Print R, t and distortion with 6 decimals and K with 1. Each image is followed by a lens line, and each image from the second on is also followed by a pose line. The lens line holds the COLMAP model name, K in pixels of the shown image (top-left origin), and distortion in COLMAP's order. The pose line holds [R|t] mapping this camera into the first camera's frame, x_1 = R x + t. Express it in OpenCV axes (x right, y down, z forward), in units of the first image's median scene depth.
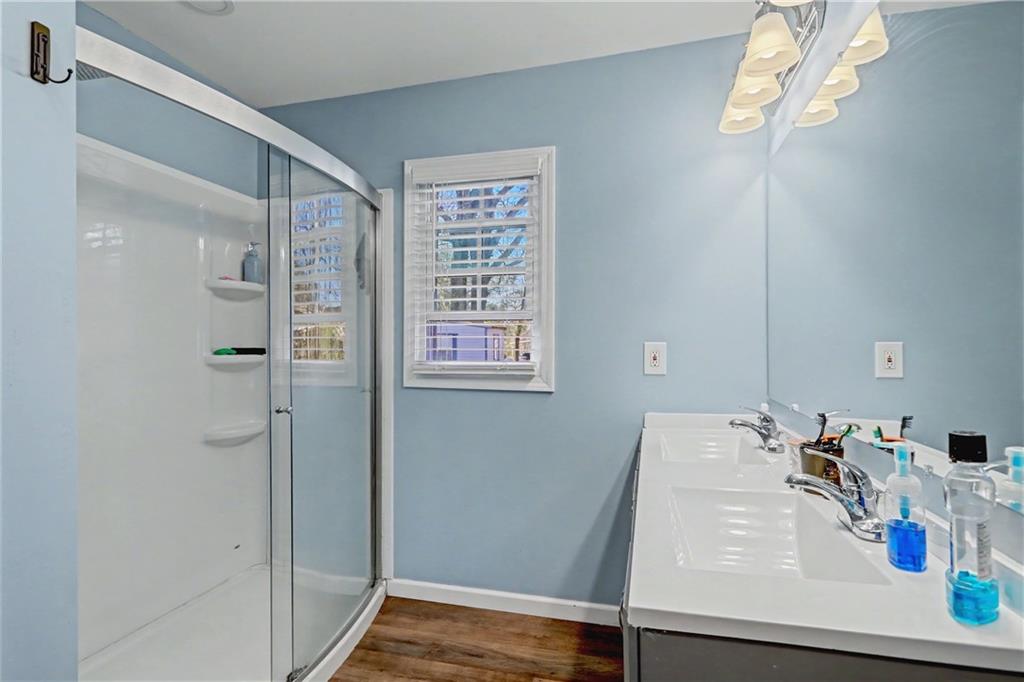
lens RADIAL K [[512.8, 0, 513.6], [0, 512.8, 345.4], [0, 0, 1]] dist [-0.004631, 0.000250]
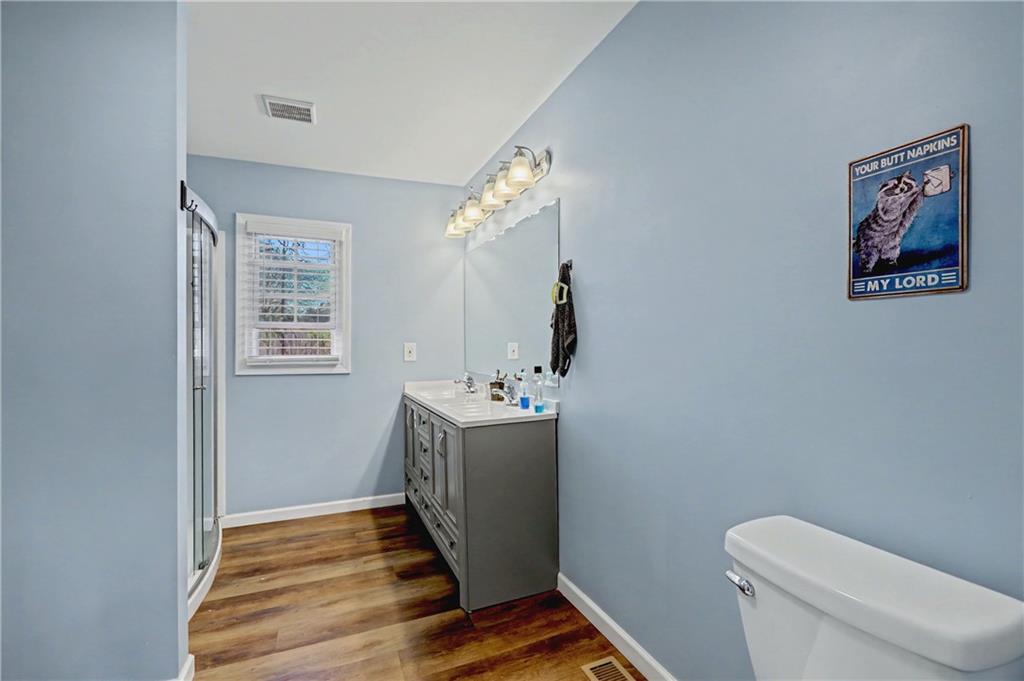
lens RADIAL K [[456.3, 0, 512.6], [0, 456.3, 342.6], [0, 0, 1]] dist [-0.004359, 0.000176]
pose [[0.793066, -0.000733, 0.609135, -0.410838], [0.004505, 0.999979, -0.004662, 0.001865], [-0.609119, 0.006441, 0.793053, -0.488291]]
